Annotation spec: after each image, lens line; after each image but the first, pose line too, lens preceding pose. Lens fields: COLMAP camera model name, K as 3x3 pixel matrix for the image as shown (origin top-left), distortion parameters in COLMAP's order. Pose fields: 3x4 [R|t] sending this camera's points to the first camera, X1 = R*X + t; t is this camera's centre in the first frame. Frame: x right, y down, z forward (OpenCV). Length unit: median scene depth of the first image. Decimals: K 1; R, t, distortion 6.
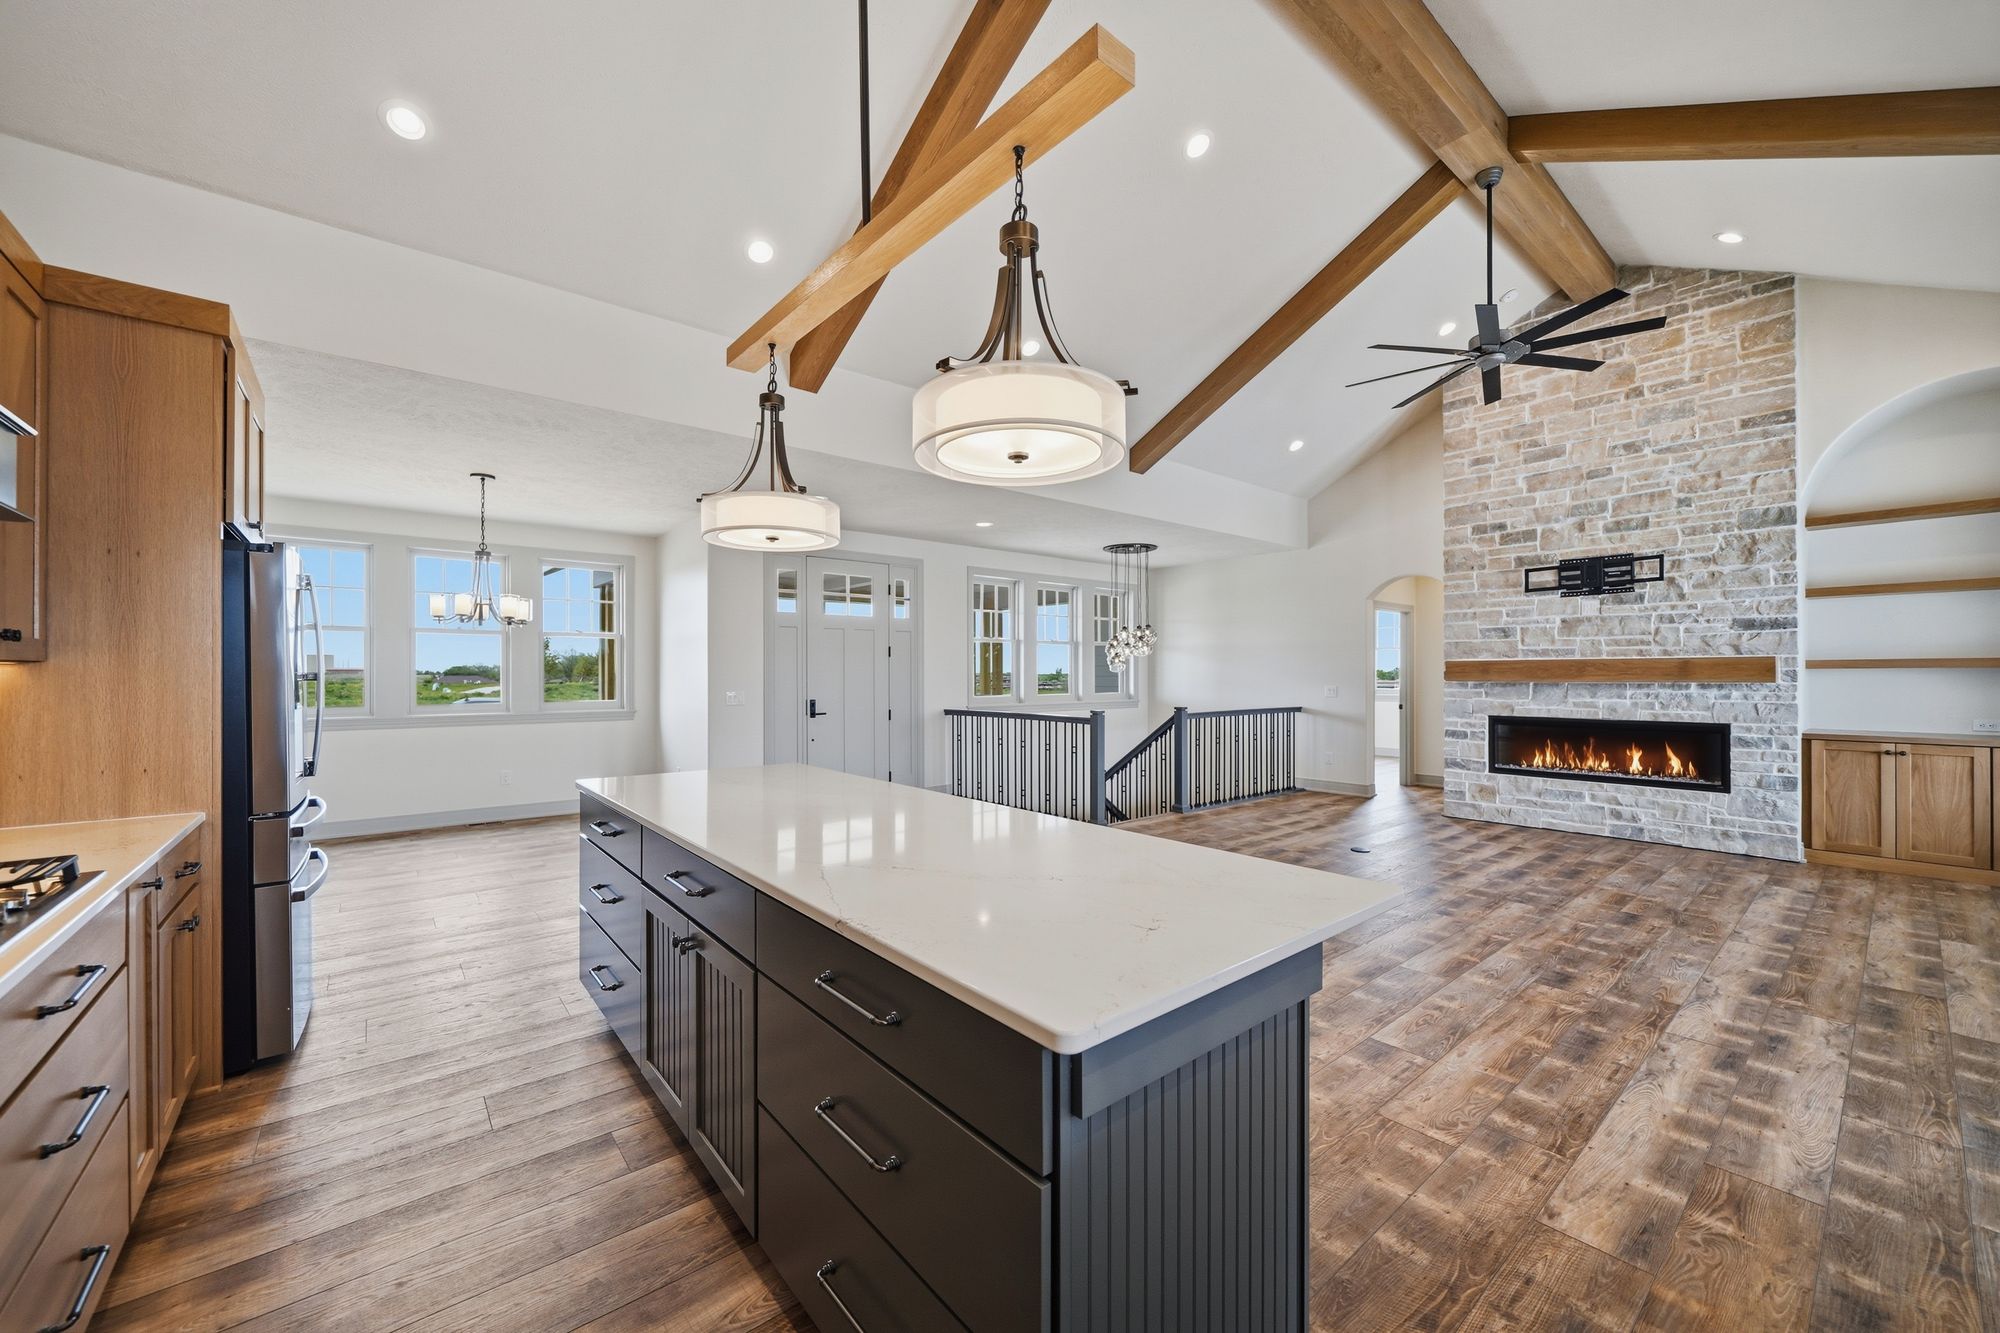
lens RADIAL K [[755.0, 0, 995.6], [0, 755.0, 672.7], [0, 0, 1]] dist [-0.004481, 0.000872]
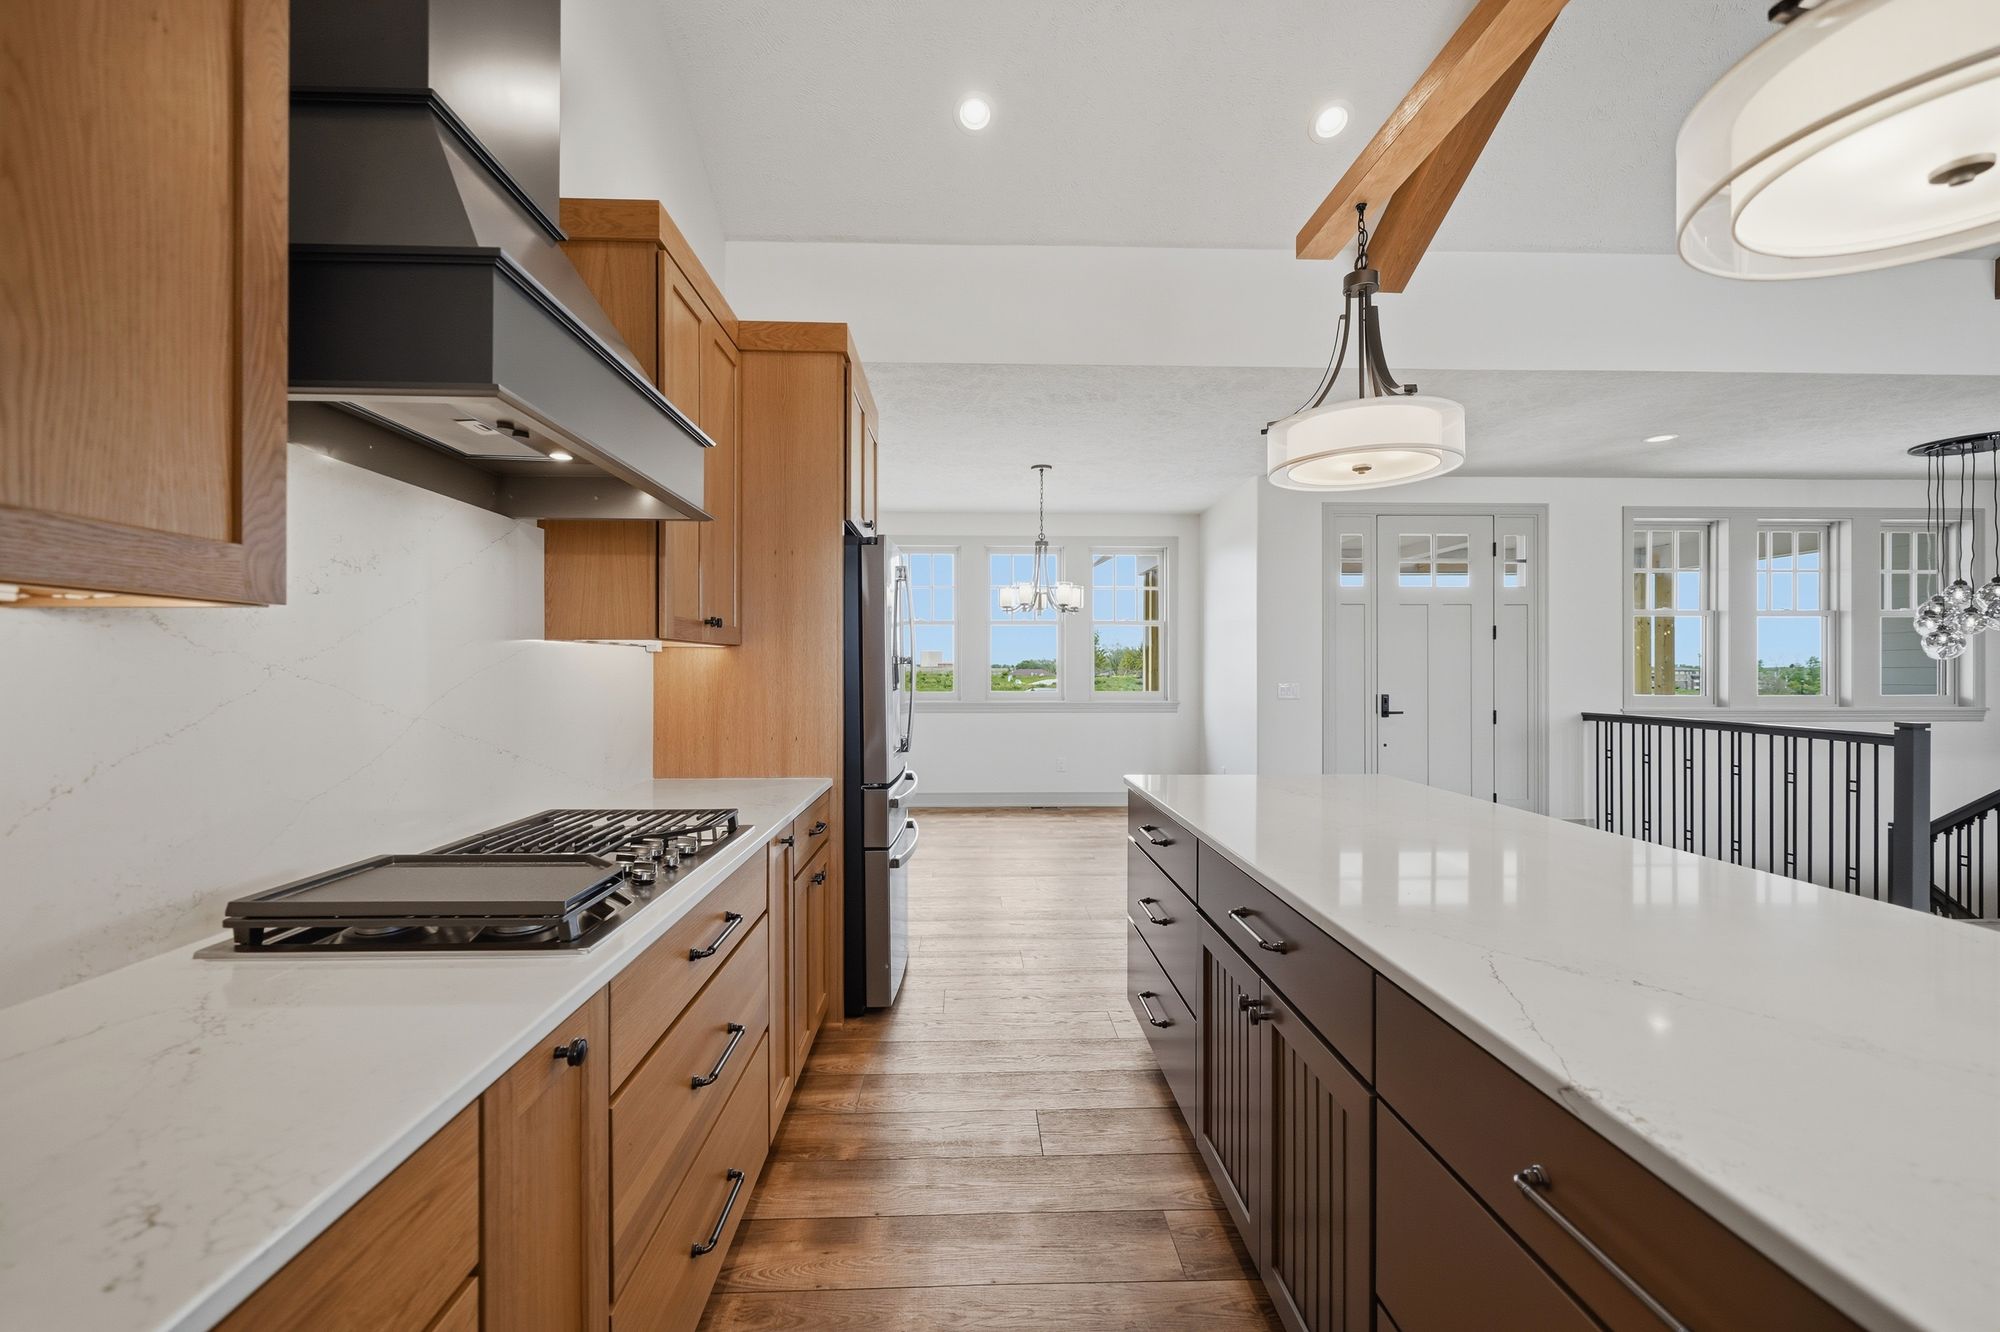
lens RADIAL K [[821.6, 0, 989.9], [0, 821.6, 672.4], [0, 0, 1]] dist [-0.000065, -0.000624]
pose [[0.785833, 0.003327, -0.618430, -0.048852], [0.000864, 0.999979, 0.006478, 0.008848], [0.618438, -0.005625, 0.785813, 0.083634]]
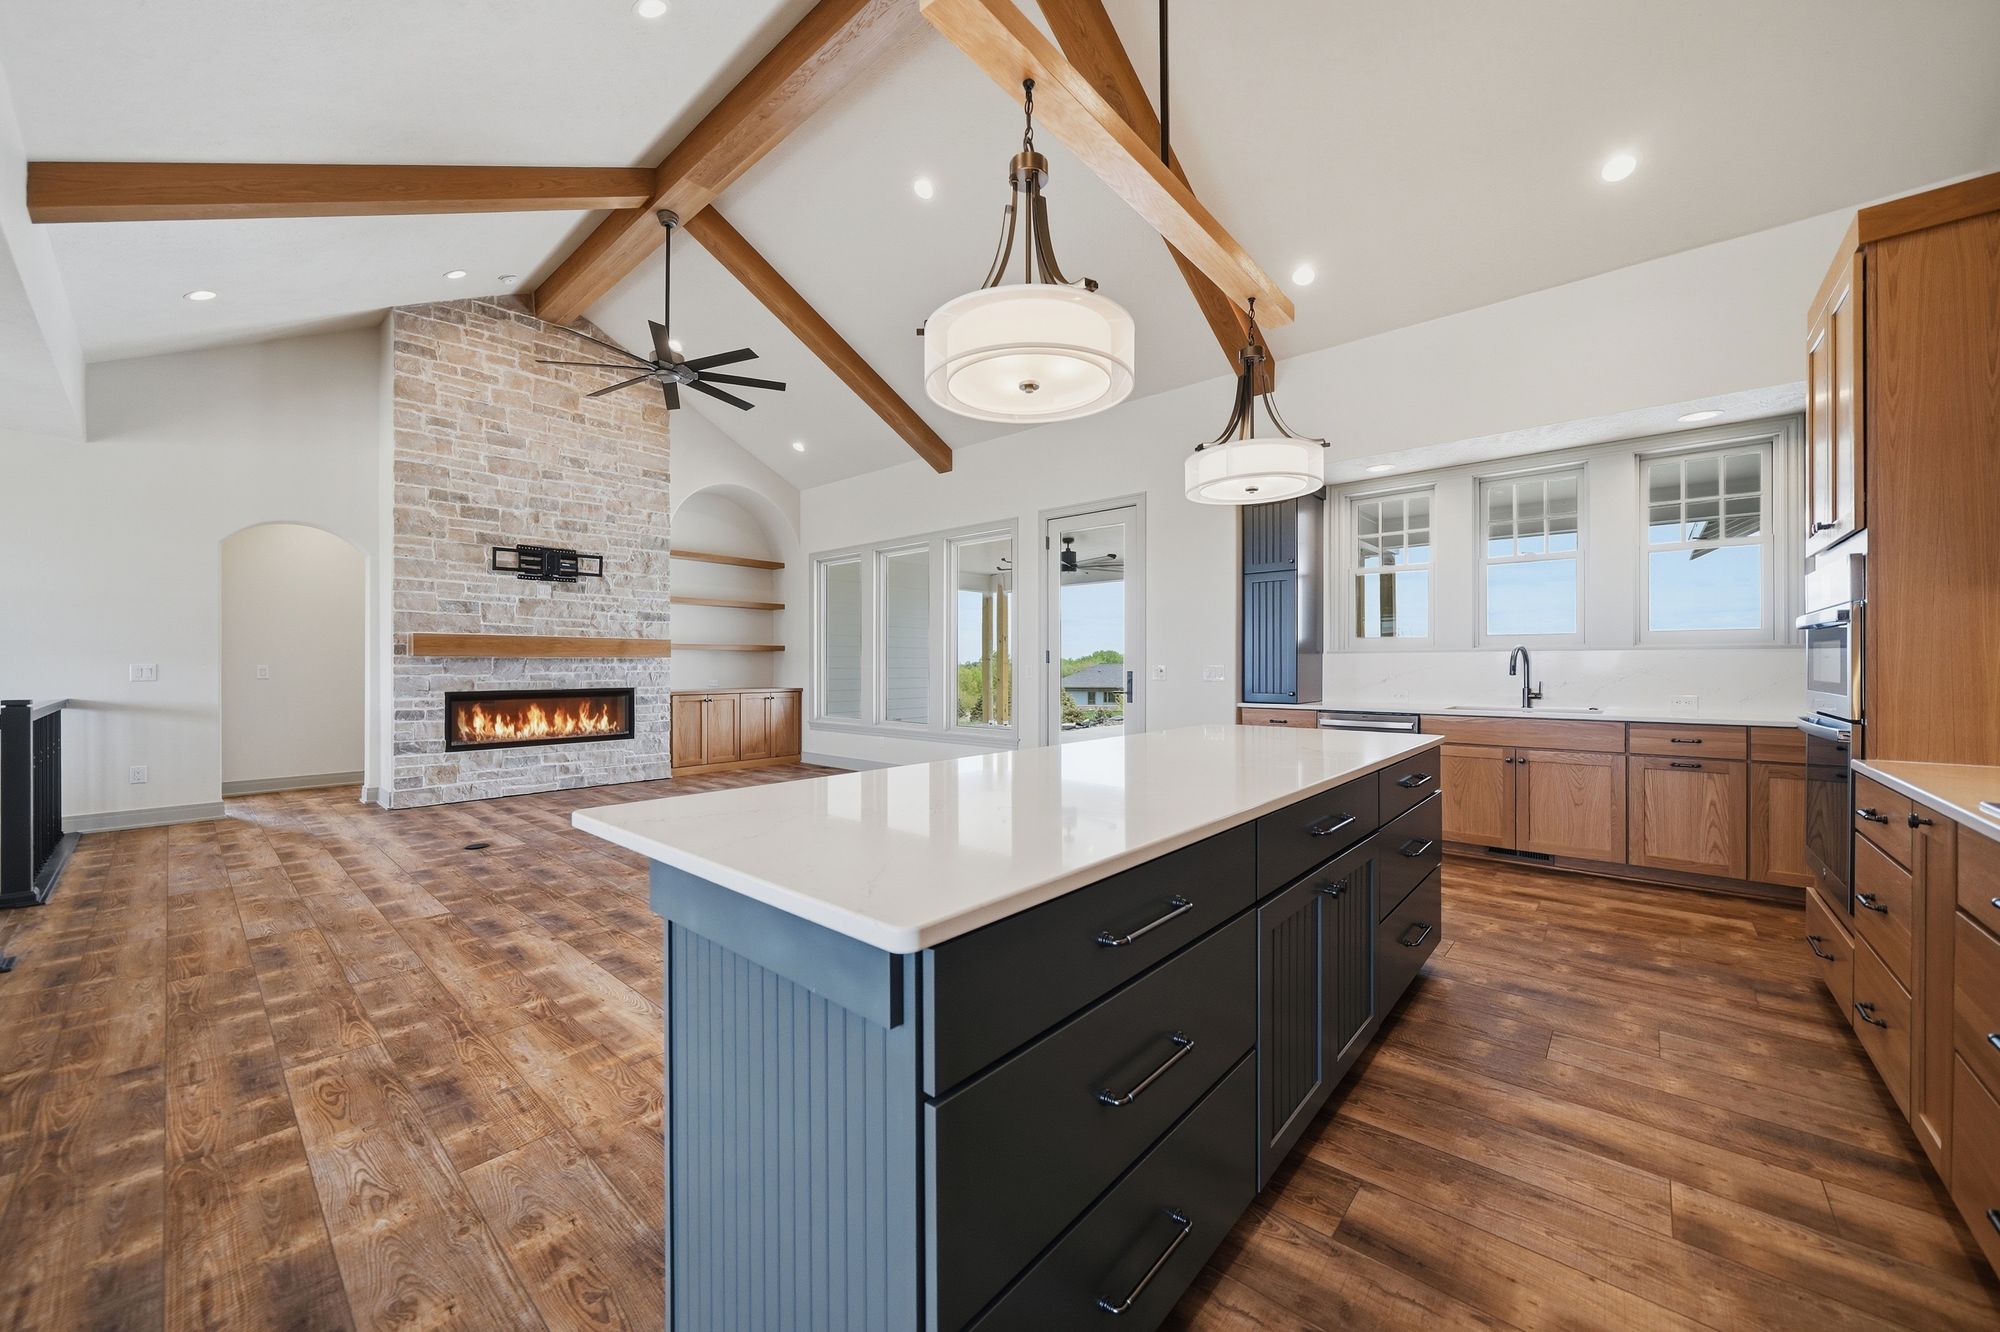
lens RADIAL K [[737.3, 0, 992.3], [0, 737.3, 665.3], [0, 0, 1]] dist [-0.006378, 0.000009]
pose [[-0.152765, 0.002134, 0.988260, -0.520159], [-0.001306, 0.999996, -0.002361, 0.033661], [-0.988262, -0.001652, -0.152762, 0.644954]]
